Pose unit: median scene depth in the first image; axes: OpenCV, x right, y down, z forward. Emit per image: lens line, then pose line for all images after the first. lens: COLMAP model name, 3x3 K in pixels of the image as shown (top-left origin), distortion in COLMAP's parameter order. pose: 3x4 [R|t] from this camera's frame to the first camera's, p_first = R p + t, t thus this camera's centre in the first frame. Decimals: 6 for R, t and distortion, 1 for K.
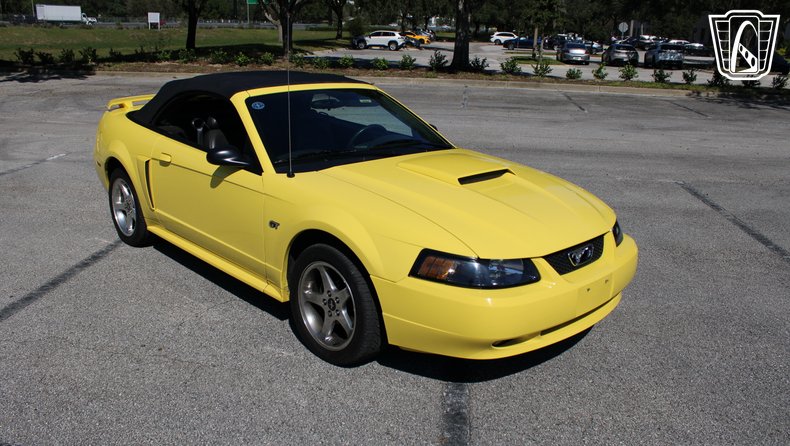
lens RADIAL K [[674.2, 0, 395.3], [0, 674.2, 243.4], [0, 0, 1]] dist [-0.143533, 0.079204]
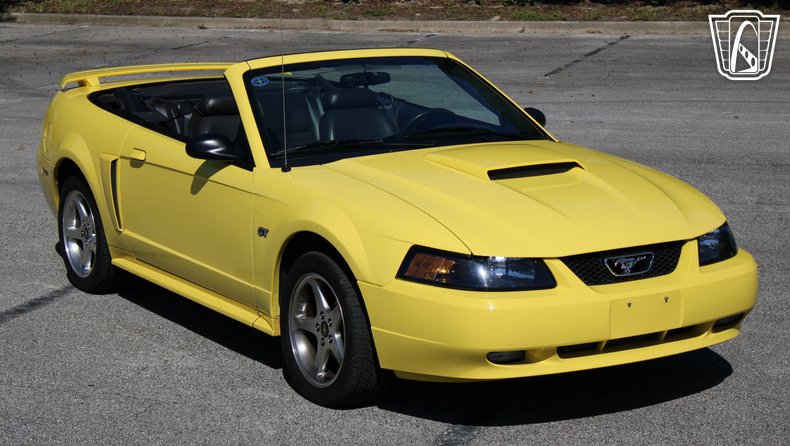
lens RADIAL K [[1806.9, 0, 394.6], [0, 1806.9, 241.5], [0, 0, 1]] dist [0.018525, 0.453051]
pose [[0.975033, 0.004503, -0.222016, 0.407640], [-0.030983, 0.992774, -0.115934, 0.207924], [0.219890, 0.119918, 0.968126, -0.934853]]
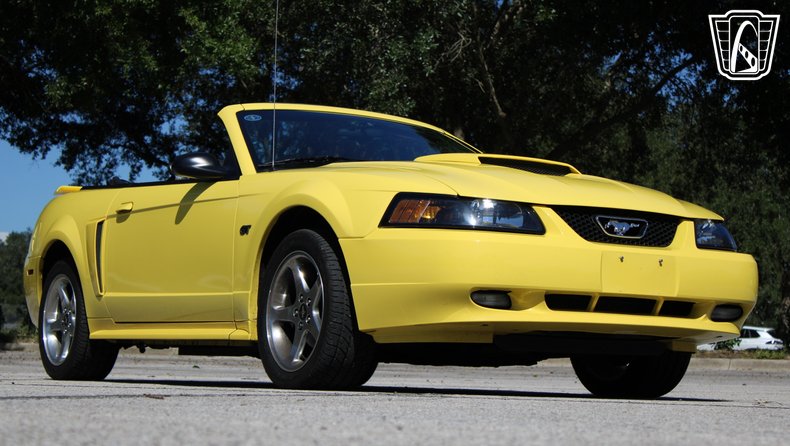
lens RADIAL K [[1806.9, 0, 394.6], [0, 1806.9, 241.5], [0, 0, 1]] dist [0.018525, 0.453051]
pose [[0.973565, -0.017483, -0.227738, 0.417243], [-0.070100, 0.926078, -0.370763, 0.680338], [0.217385, 0.376927, 0.900372, -0.737130]]
